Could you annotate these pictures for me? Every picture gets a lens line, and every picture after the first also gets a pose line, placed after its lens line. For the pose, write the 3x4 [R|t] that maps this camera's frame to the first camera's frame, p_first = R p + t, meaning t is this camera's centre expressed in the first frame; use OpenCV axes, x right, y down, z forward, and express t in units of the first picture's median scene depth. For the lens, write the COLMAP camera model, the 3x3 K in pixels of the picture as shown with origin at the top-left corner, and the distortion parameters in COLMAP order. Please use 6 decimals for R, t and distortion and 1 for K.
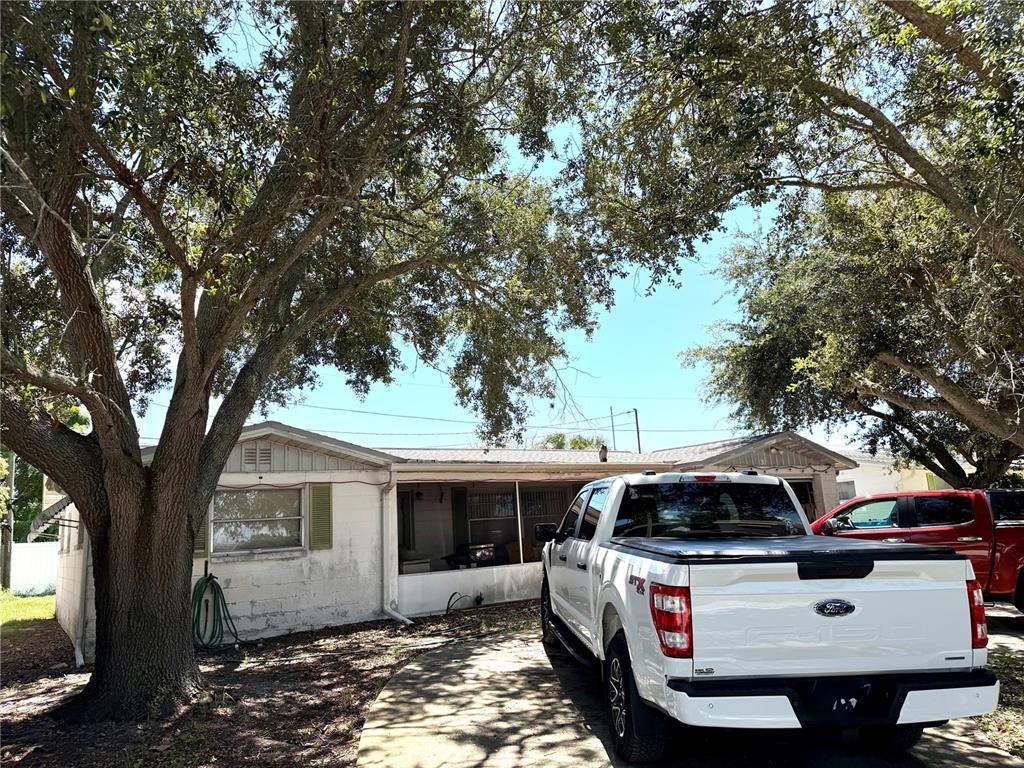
lens RADIAL K [[710.7, 0, 514.2], [0, 710.7, 385.2], [0, 0, 1]] dist [0.007679, -0.002739]
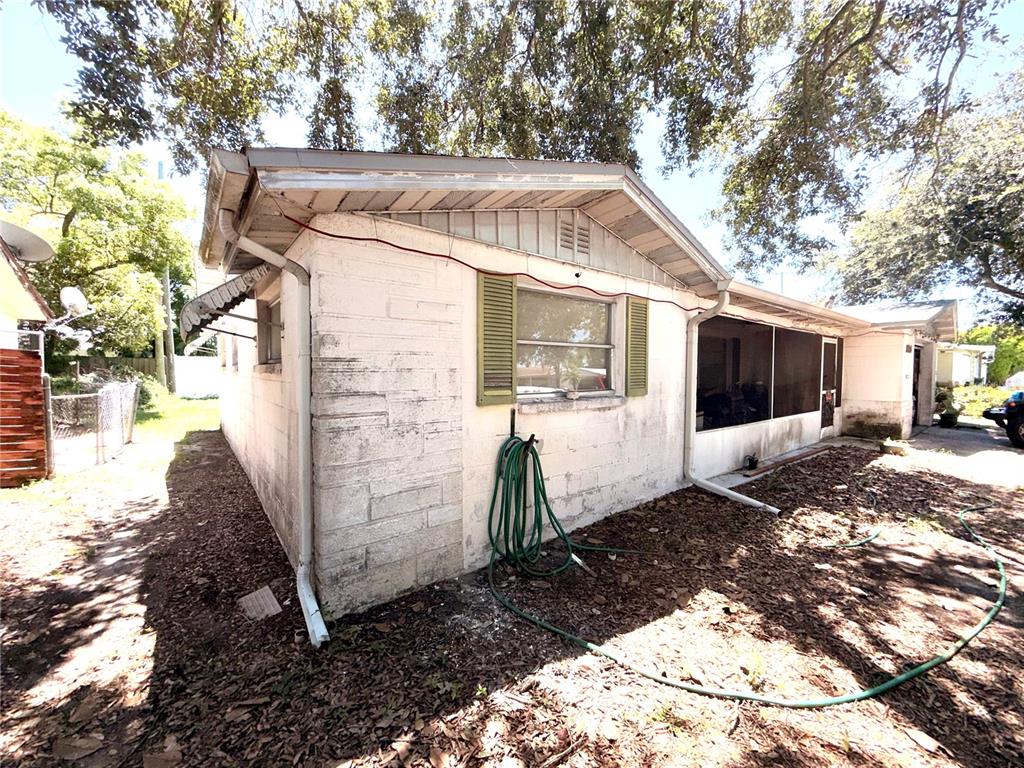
lens RADIAL K [[409.4, 0, 509.6], [0, 409.4, 385.2], [0, 0, 1]] dist [-0.000747, -0.000041]
pose [[0.994898, 0.065772, 0.076494, -0.424573], [-0.081952, 0.969110, 0.232616, 0.141348], [-0.058832, -0.237698, 0.969556, 0.637034]]
